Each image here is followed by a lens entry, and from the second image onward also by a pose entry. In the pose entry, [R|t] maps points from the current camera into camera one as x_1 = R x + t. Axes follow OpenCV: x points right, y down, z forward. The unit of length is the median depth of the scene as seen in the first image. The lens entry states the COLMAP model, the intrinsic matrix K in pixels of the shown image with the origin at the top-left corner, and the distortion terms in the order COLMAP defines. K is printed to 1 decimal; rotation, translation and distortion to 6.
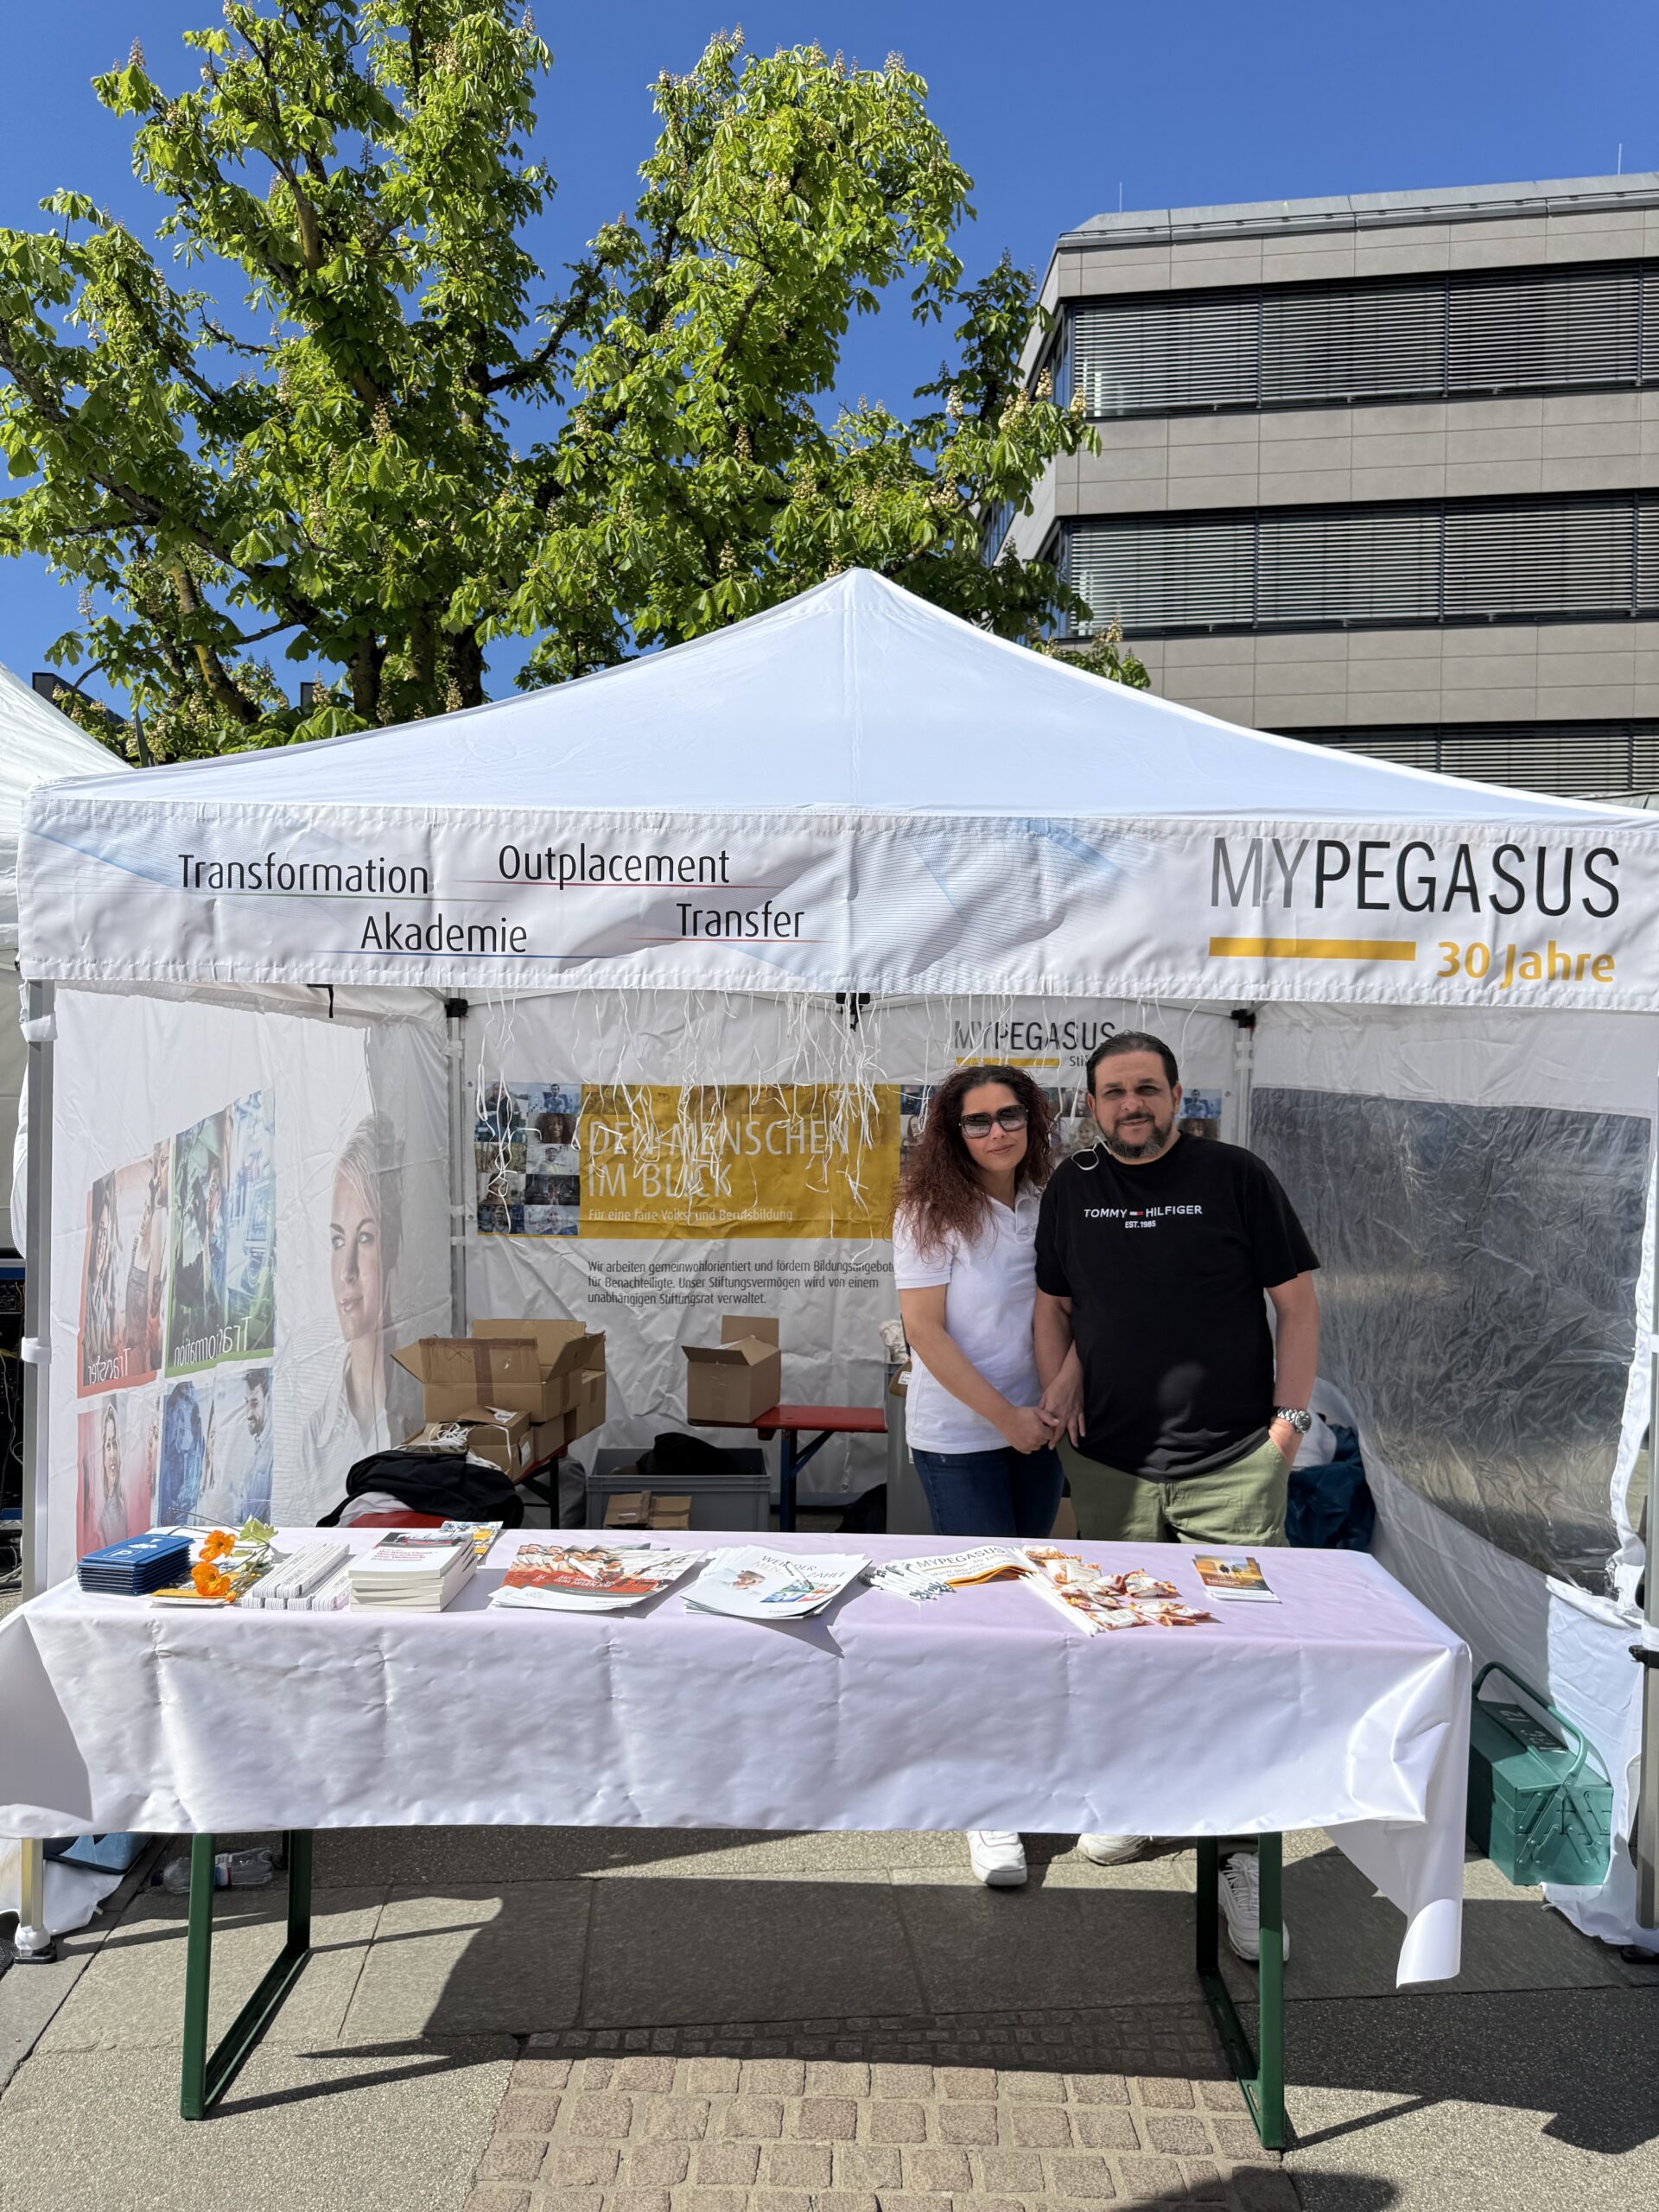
lens RADIAL K [[1548.9, 0, 829.5], [0, 1548.9, 1106.0], [0, 0, 1]] dist [0.001309, 0.000053]
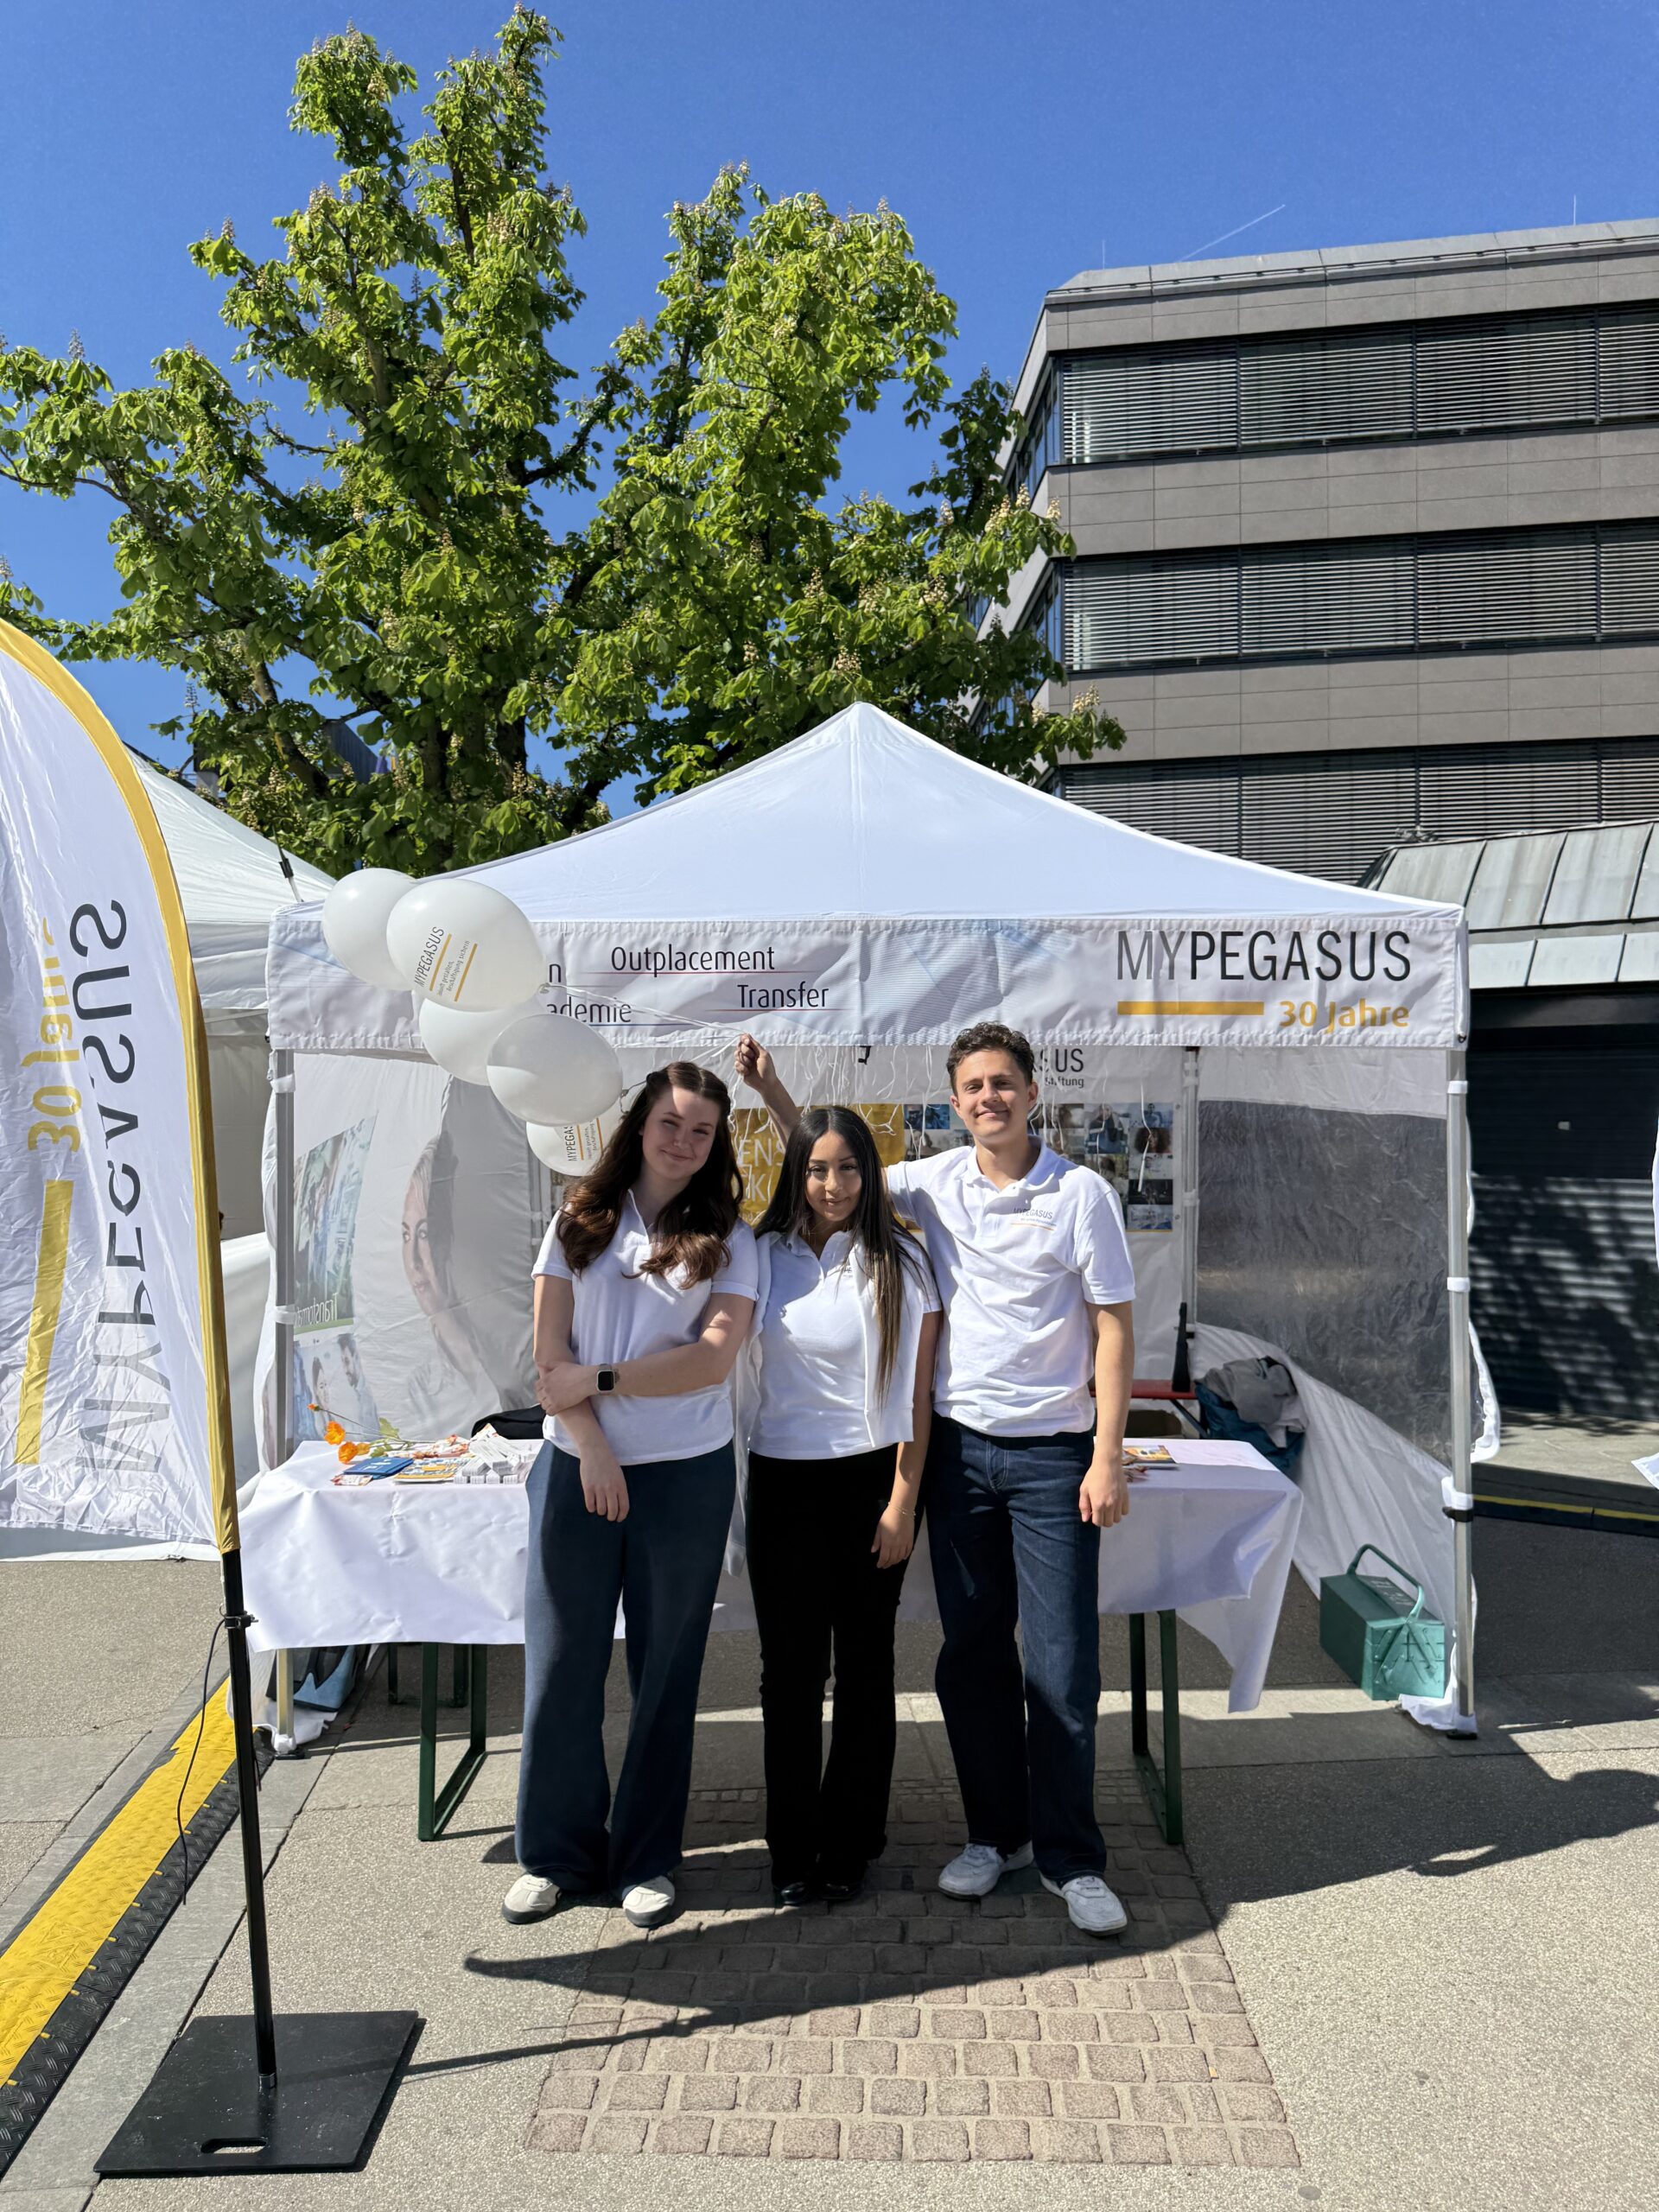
lens RADIAL K [[1540.7, 0, 754.4], [0, 1540.7, 1063.0], [0, 0, 1]] dist [0.026376, -0.001009]
pose [[0.997907, -0.024749, -0.059741, -0.001560], [0.022532, 0.999042, -0.037507, -0.006824], [0.060612, 0.036082, 0.997509, -0.369571]]
